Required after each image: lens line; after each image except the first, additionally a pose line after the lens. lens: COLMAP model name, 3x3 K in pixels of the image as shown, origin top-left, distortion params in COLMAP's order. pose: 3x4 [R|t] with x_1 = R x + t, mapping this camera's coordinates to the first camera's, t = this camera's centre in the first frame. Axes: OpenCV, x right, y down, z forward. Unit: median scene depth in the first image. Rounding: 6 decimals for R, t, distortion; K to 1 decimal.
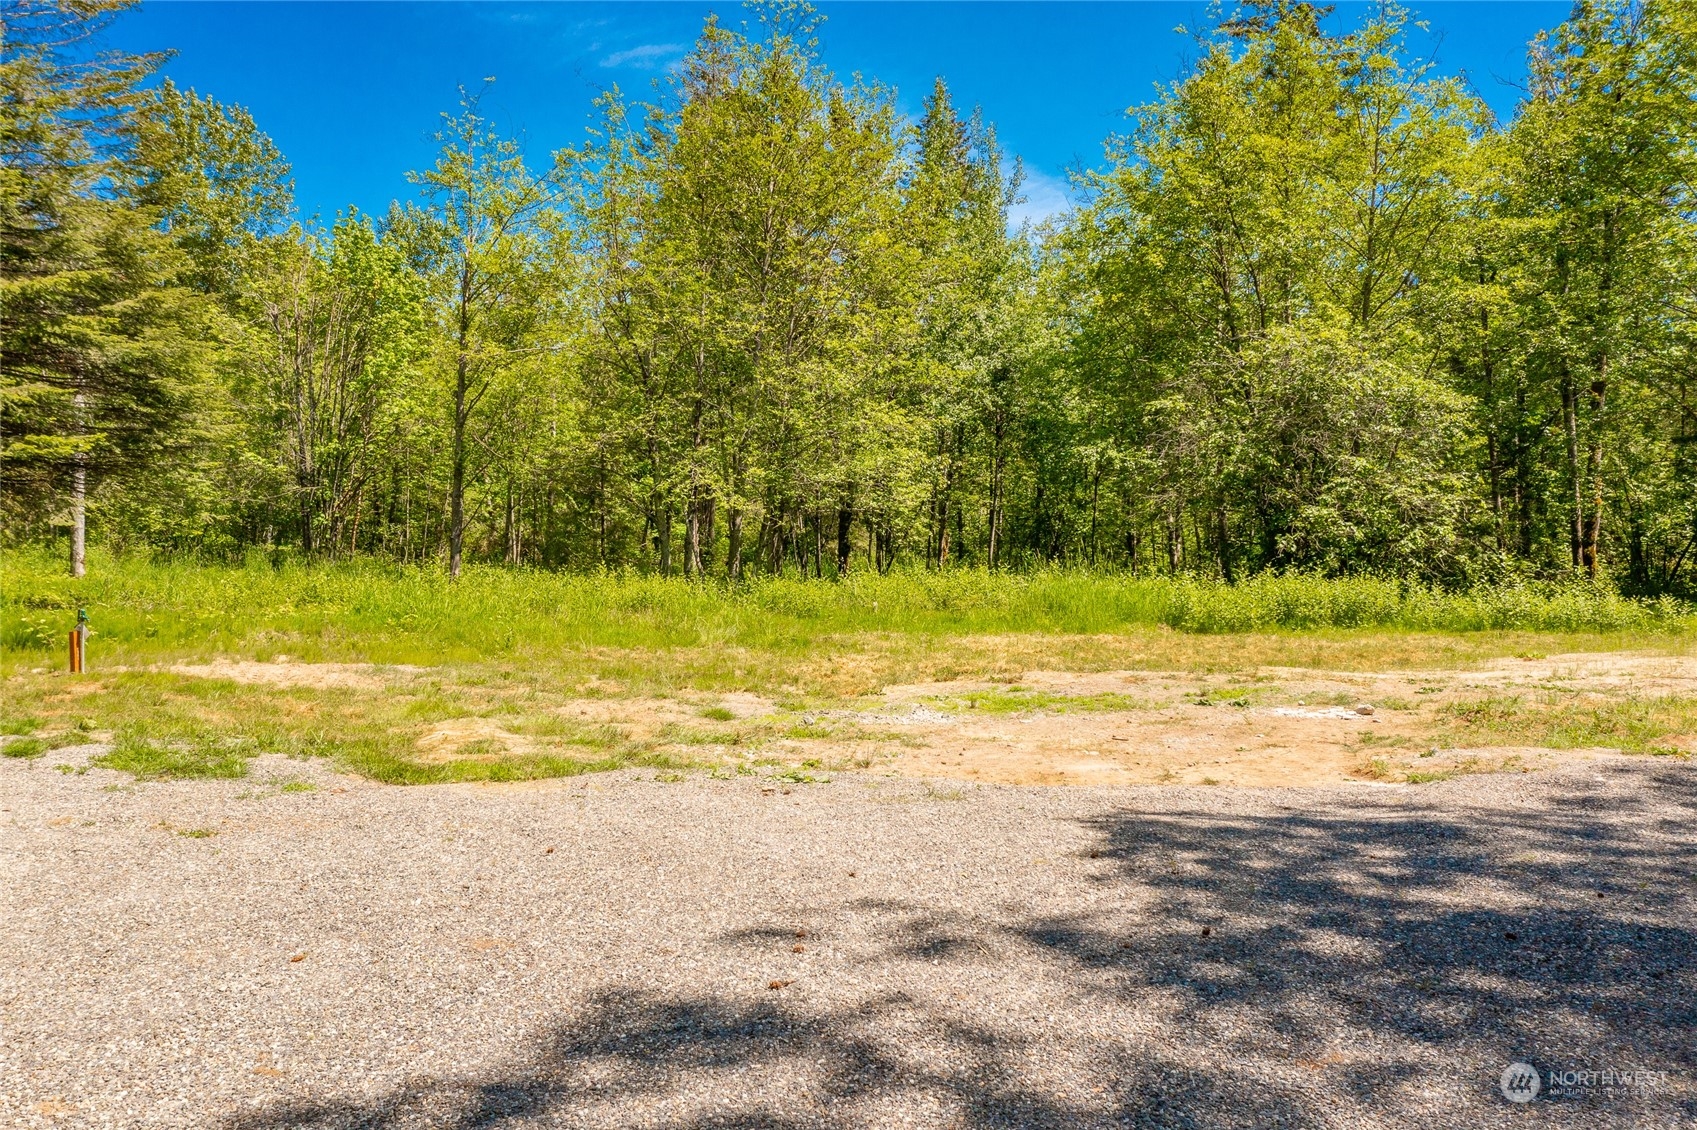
lens RADIAL K [[1337.2, 0, 849.7], [0, 1337.2, 564.6], [0, 0, 1]] dist [0.012898, 0.008247]
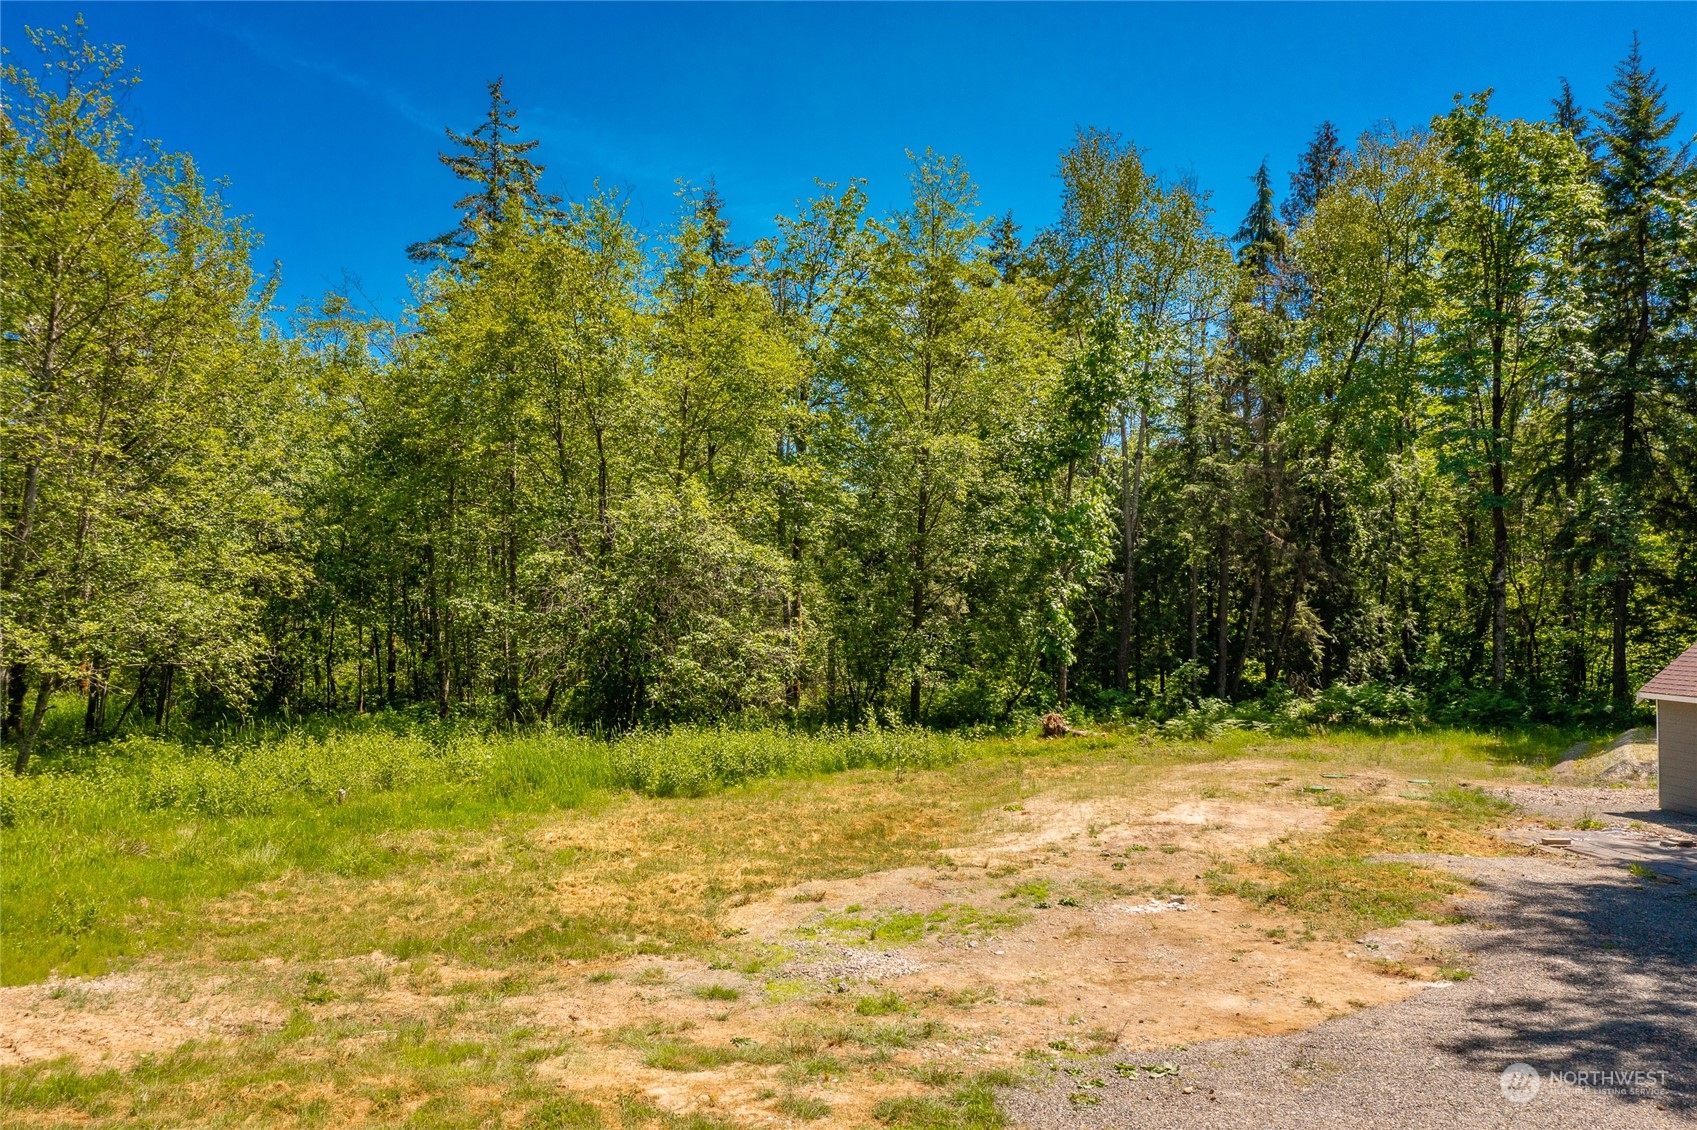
lens RADIAL K [[1337.2, 0, 858.0], [0, 1337.2, 569.9], [0, 0, 1]] dist [0.012898, 0.008247]
pose [[0.749887, 0.025876, 0.661060, -0.266150], [0.015189, 0.998298, -0.056307, -0.054346], [-0.661392, 0.052265, 0.748217, 0.096549]]
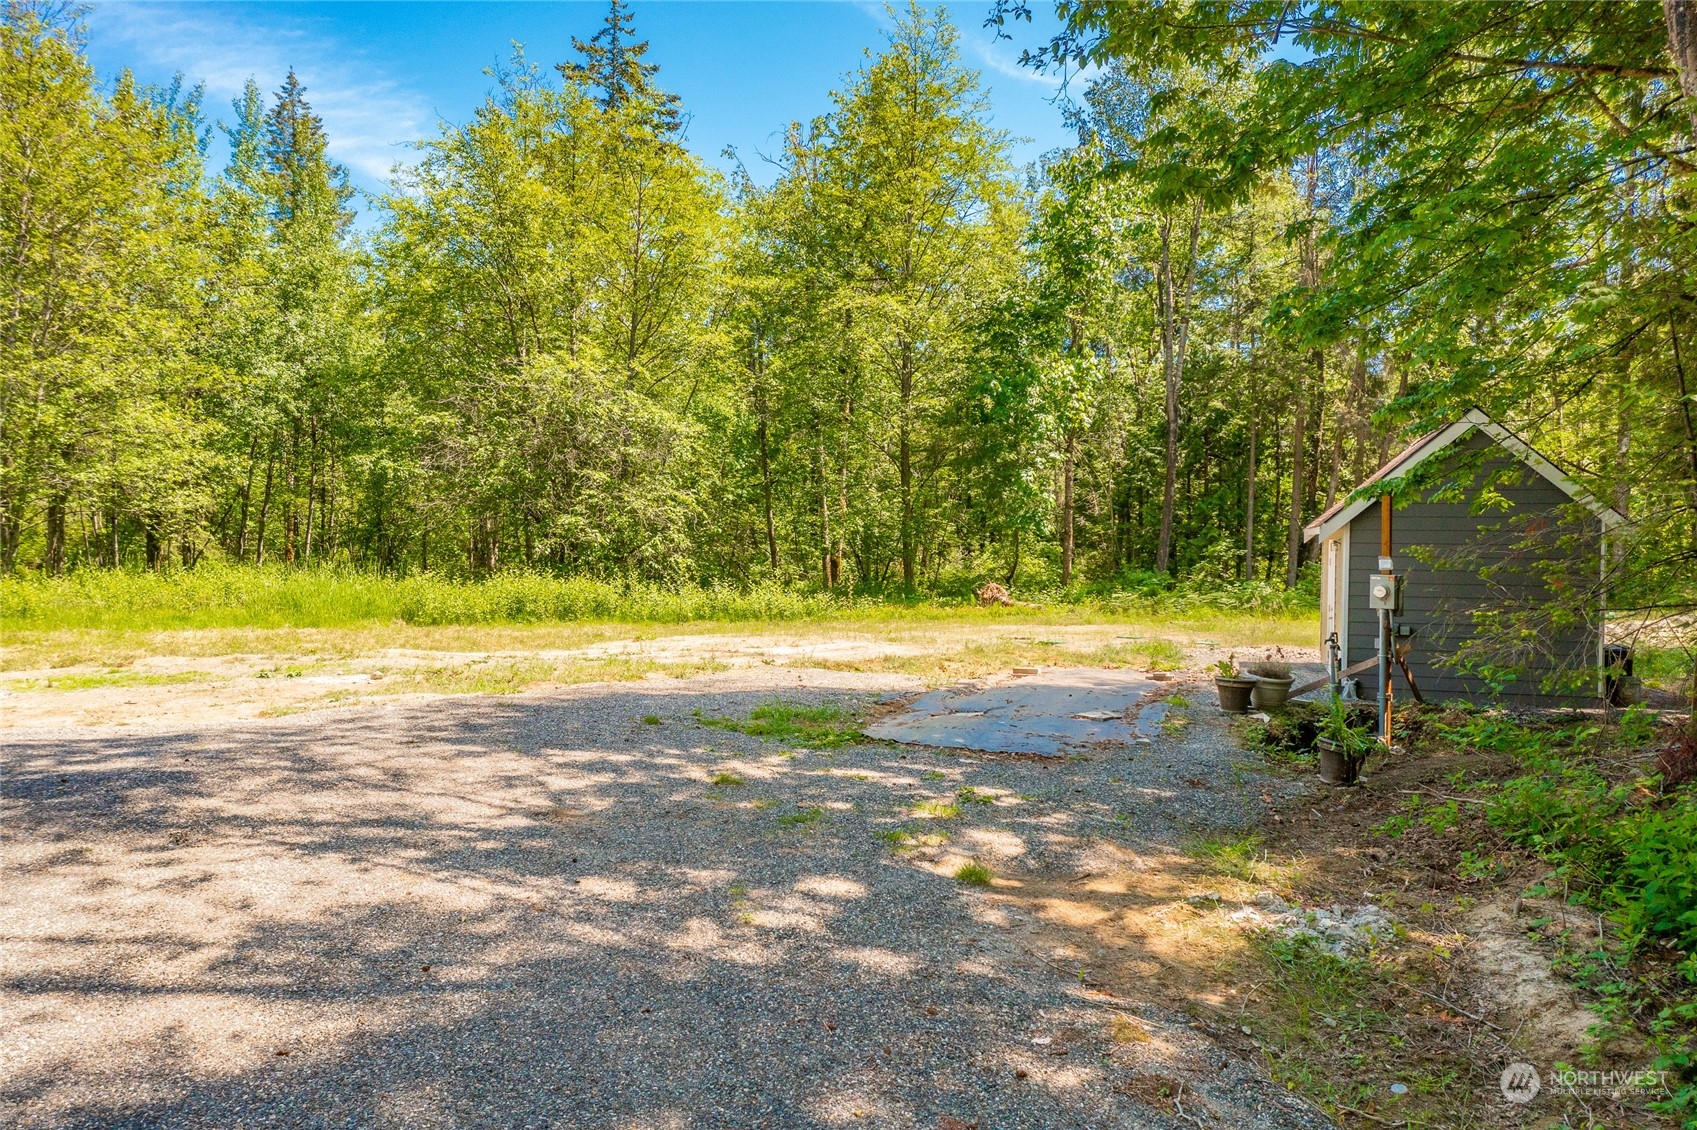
lens RADIAL K [[1337.2, 0, 853.2], [0, 1337.2, 562.7], [0, 0, 1]] dist [0.012898, 0.008247]
pose [[0.916934, 0.004697, 0.399011, 0.115810], [-0.002966, 0.999983, -0.004956, 0.001786], [-0.399028, 0.003361, 0.916933, -0.145987]]
